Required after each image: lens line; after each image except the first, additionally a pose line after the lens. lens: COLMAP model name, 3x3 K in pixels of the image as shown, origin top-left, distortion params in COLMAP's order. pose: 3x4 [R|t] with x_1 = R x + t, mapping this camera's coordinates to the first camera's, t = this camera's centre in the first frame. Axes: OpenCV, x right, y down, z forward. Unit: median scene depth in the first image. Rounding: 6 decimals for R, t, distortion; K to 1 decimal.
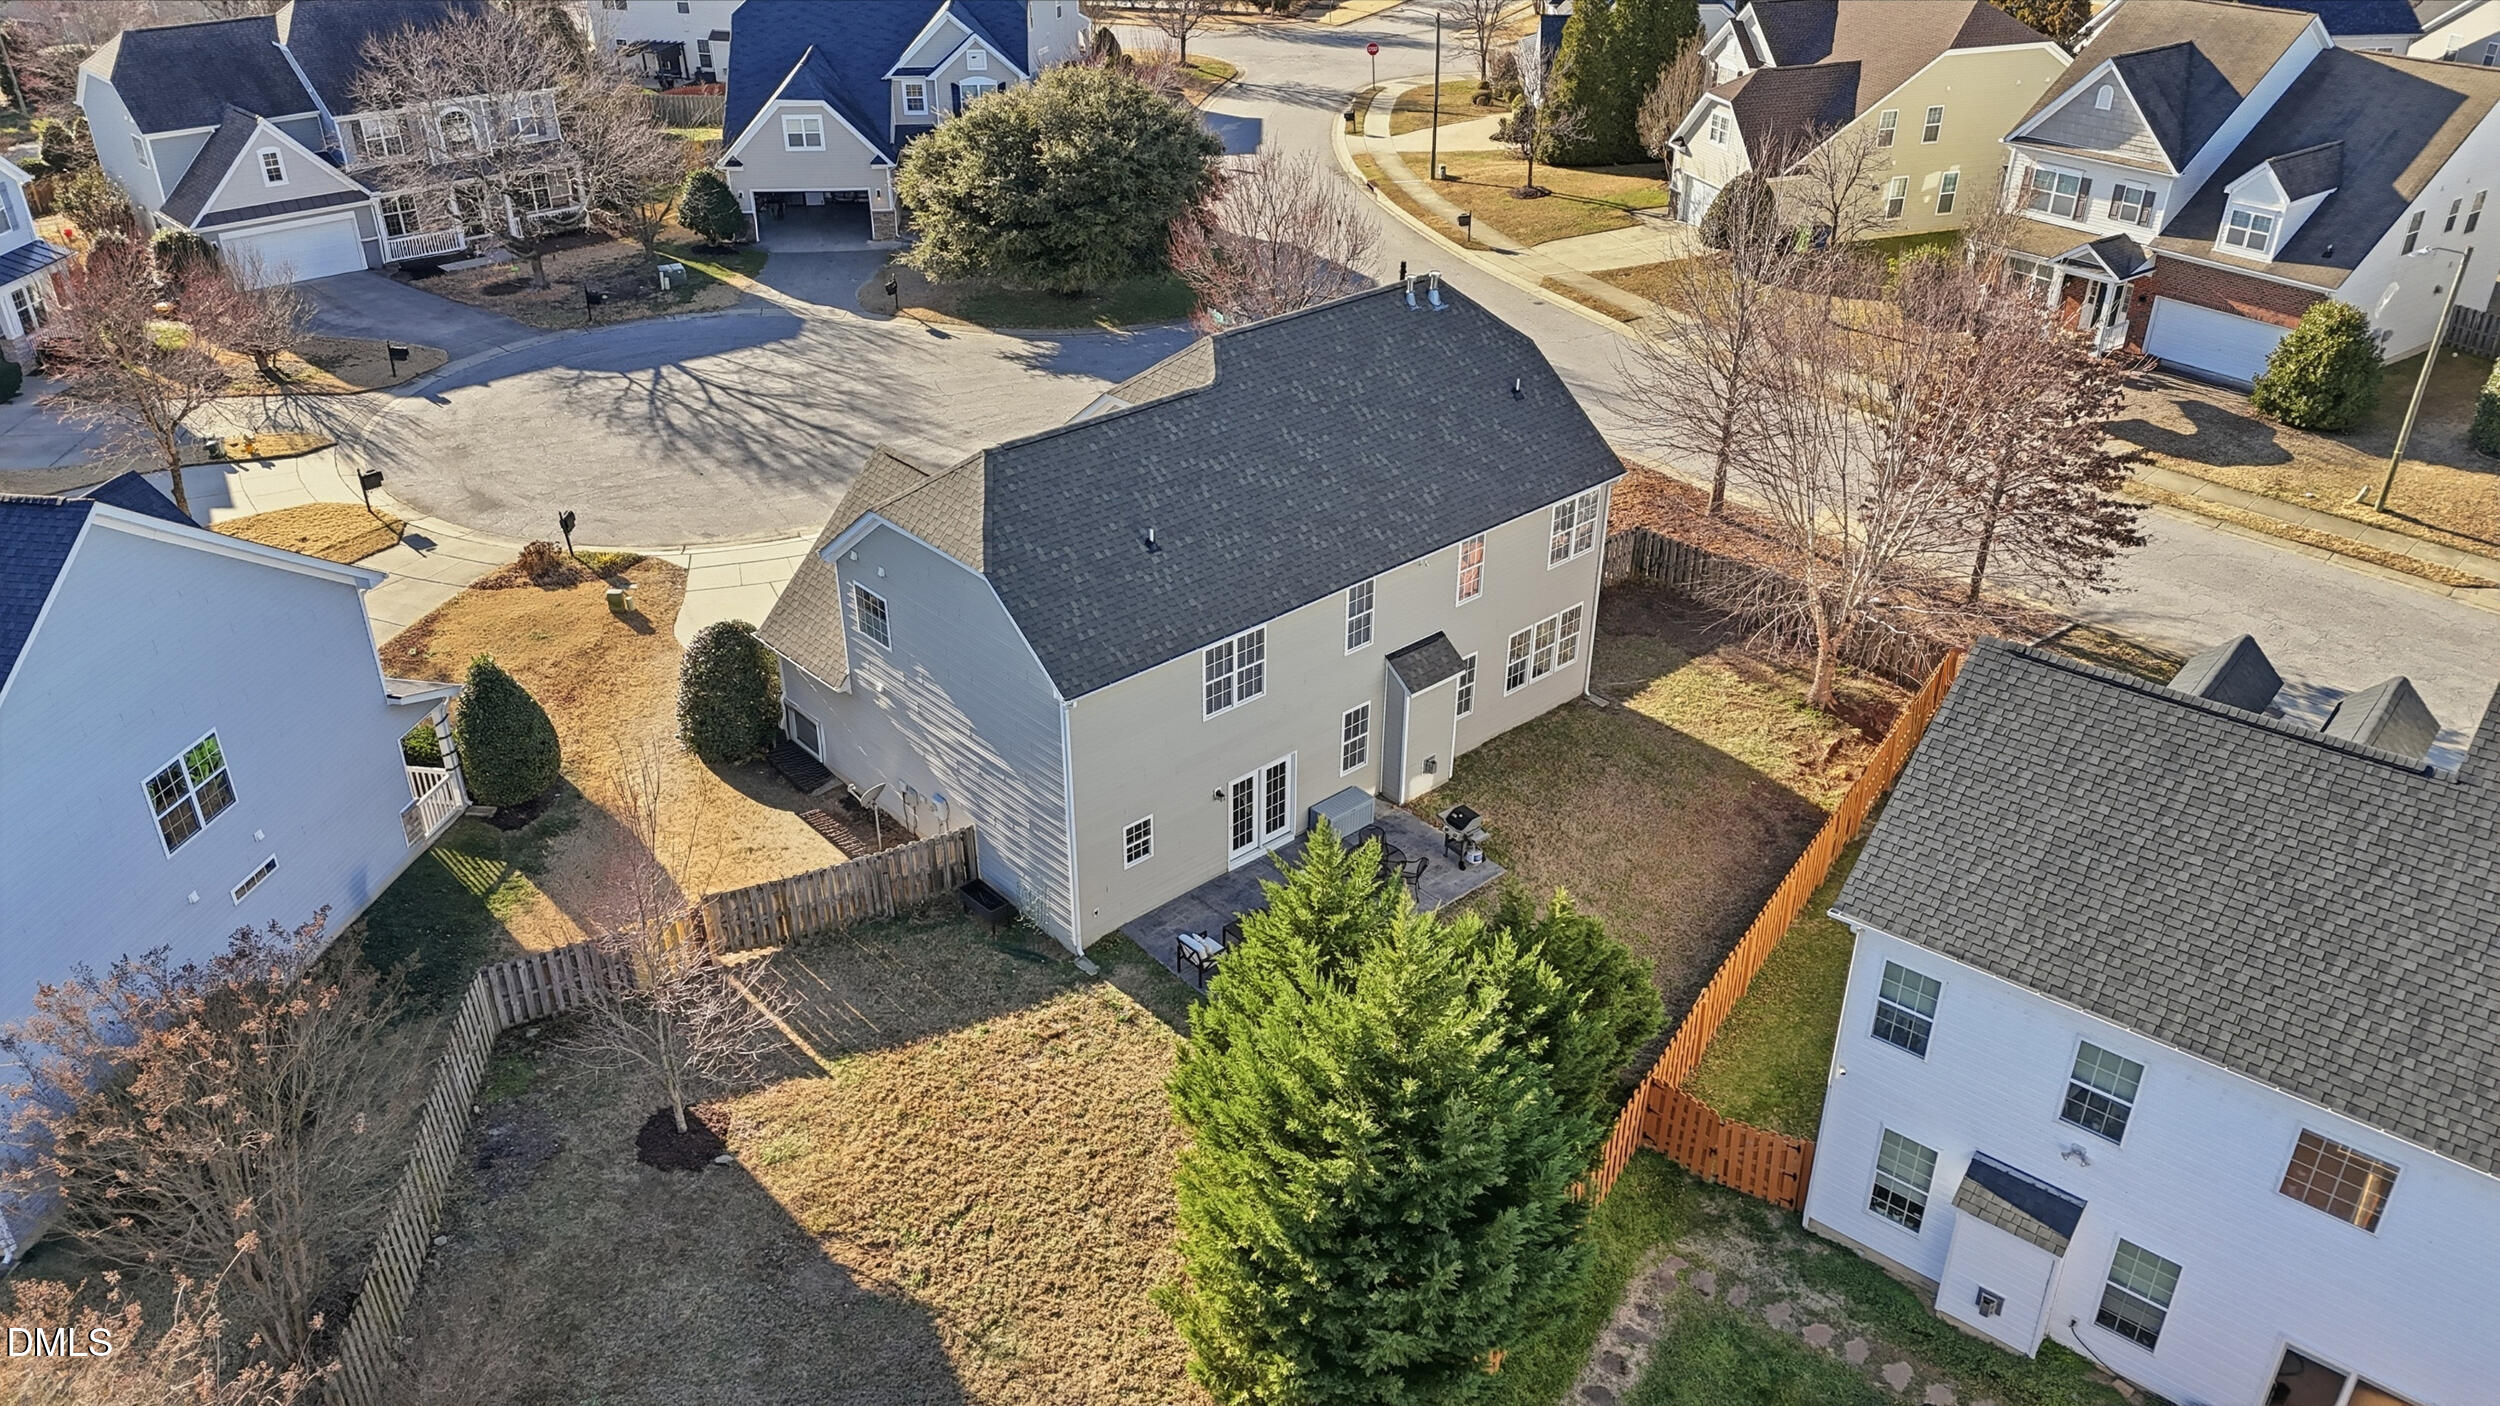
lens RADIAL K [[1830.9, 0, 1248.6], [0, 1830.9, 705.9], [0, 0, 1]] dist [0.059128, -0.030676]
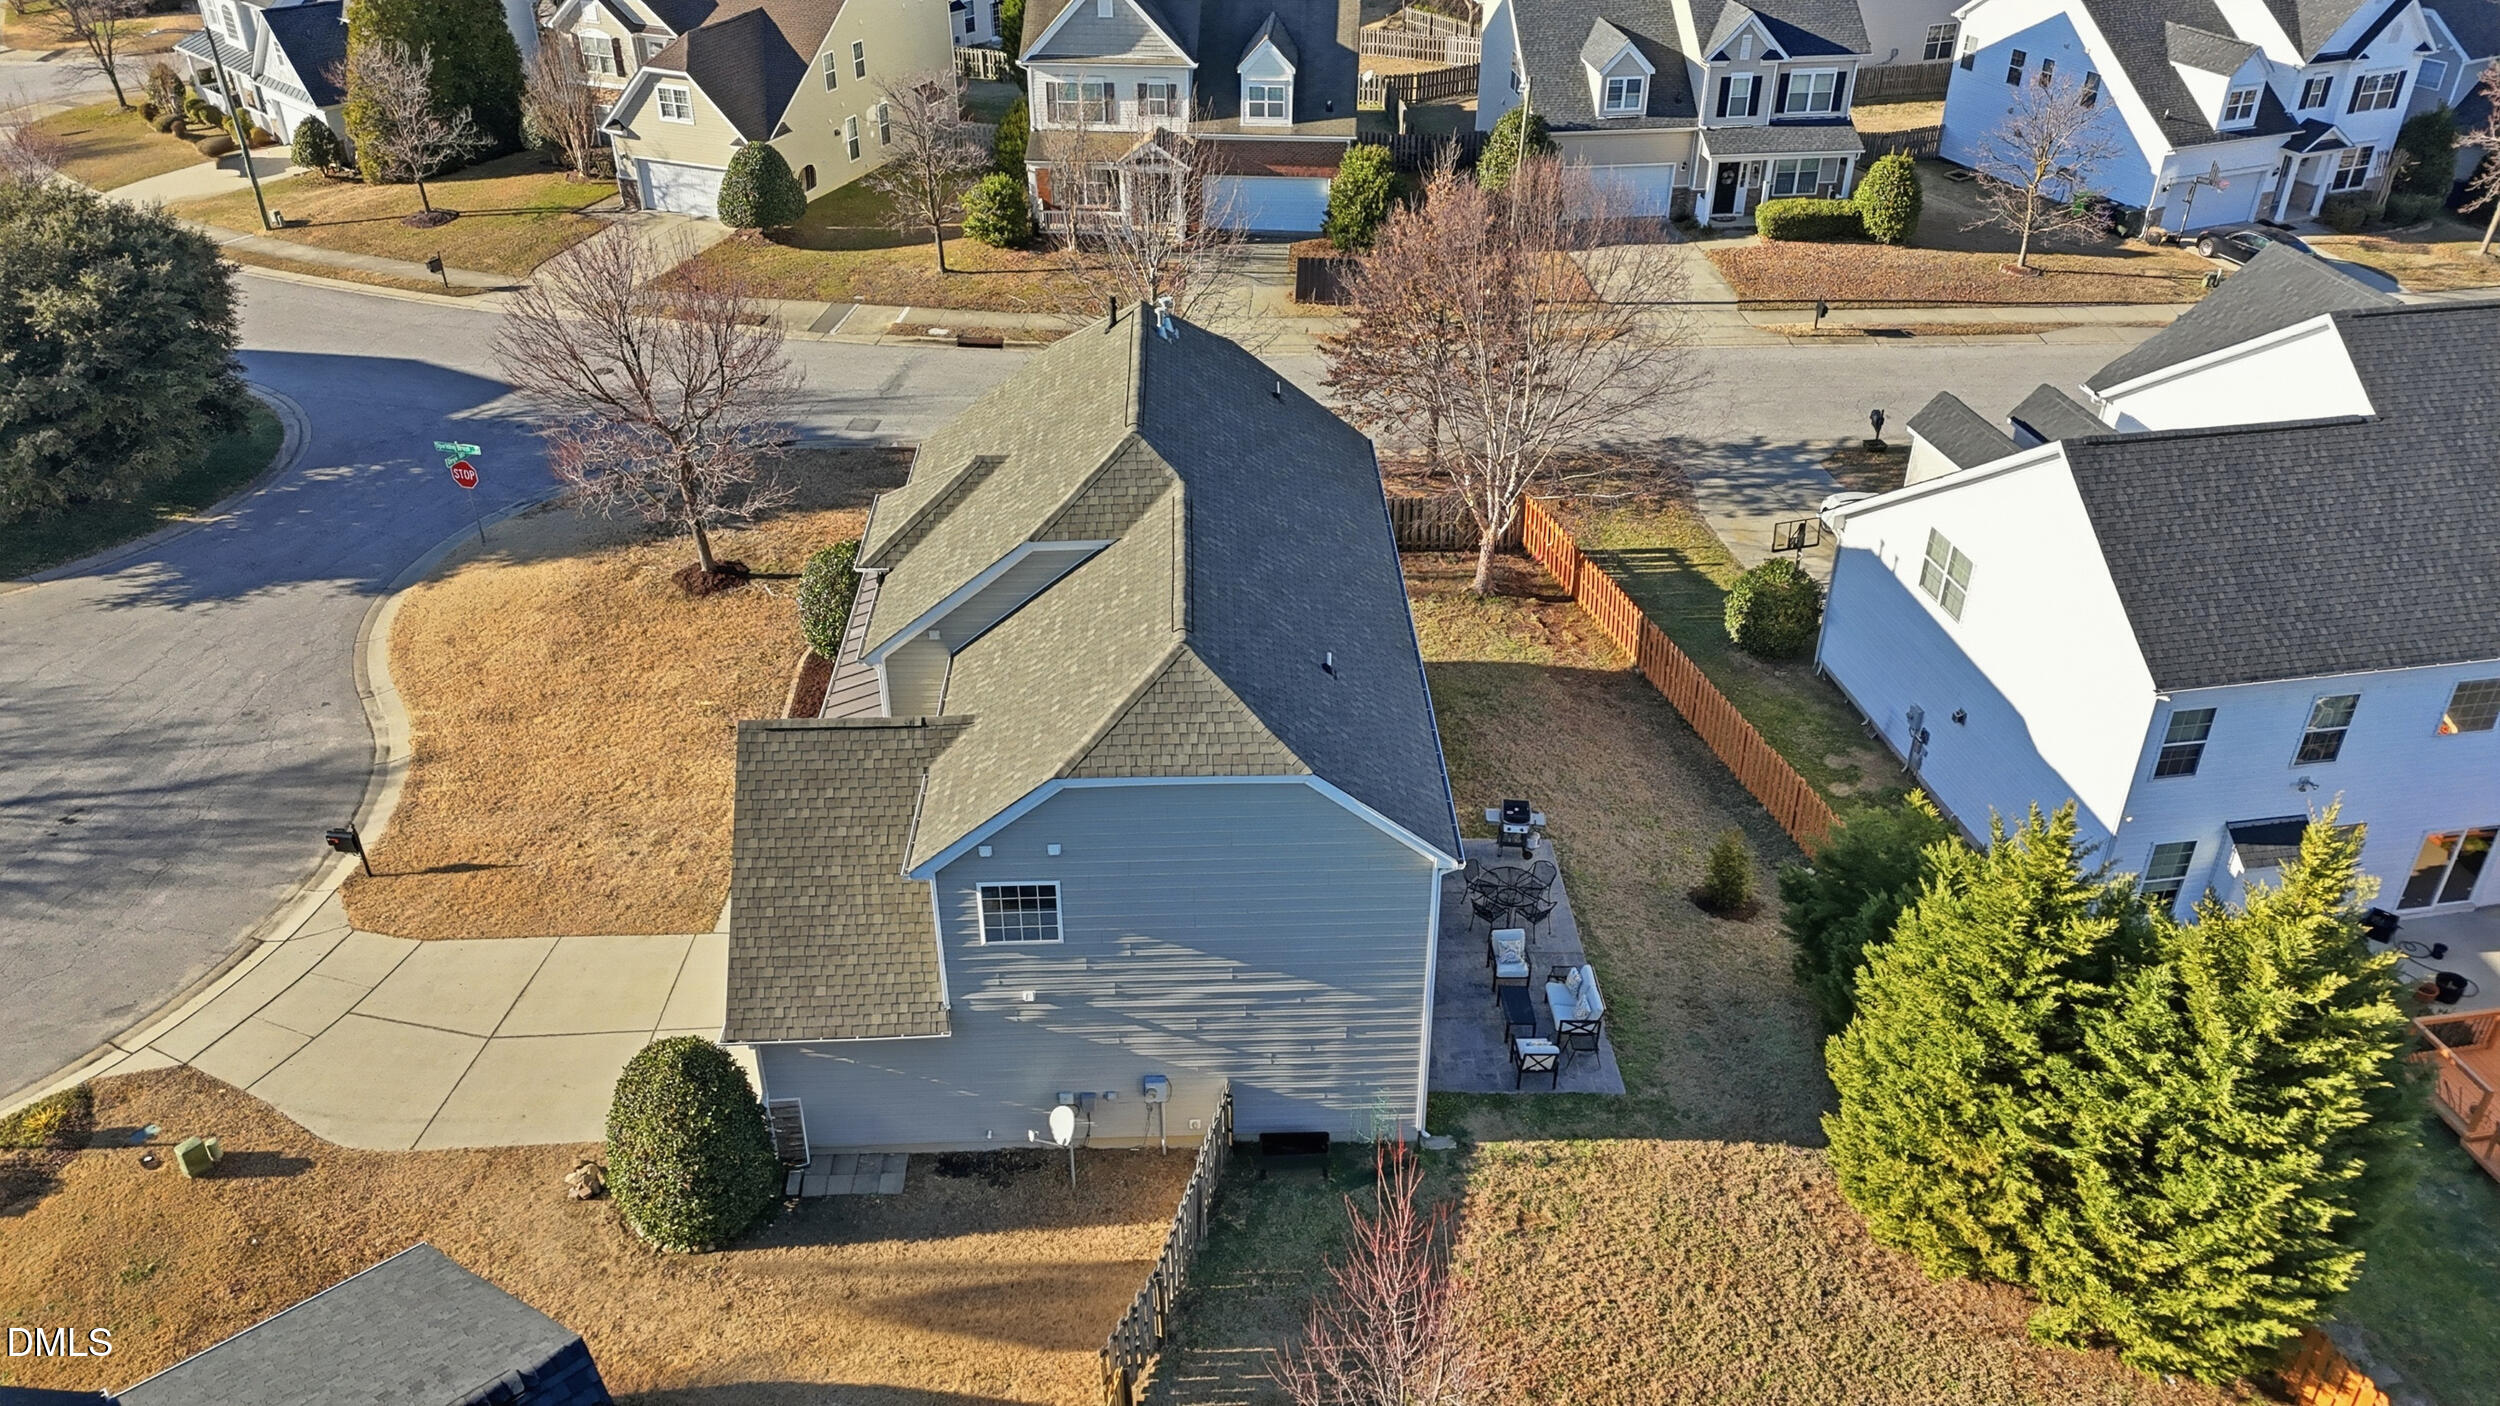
lens RADIAL K [[1830.9, 0, 1254.8], [0, 1830.9, 702.4], [0, 0, 1]] dist [0.059128, -0.030676]
pose [[0.644915, -0.402782, 0.649500, -0.343371], [0.377139, 0.906891, 0.187924, -0.133851], [-0.664718, 0.123756, 0.736773, 0.214015]]
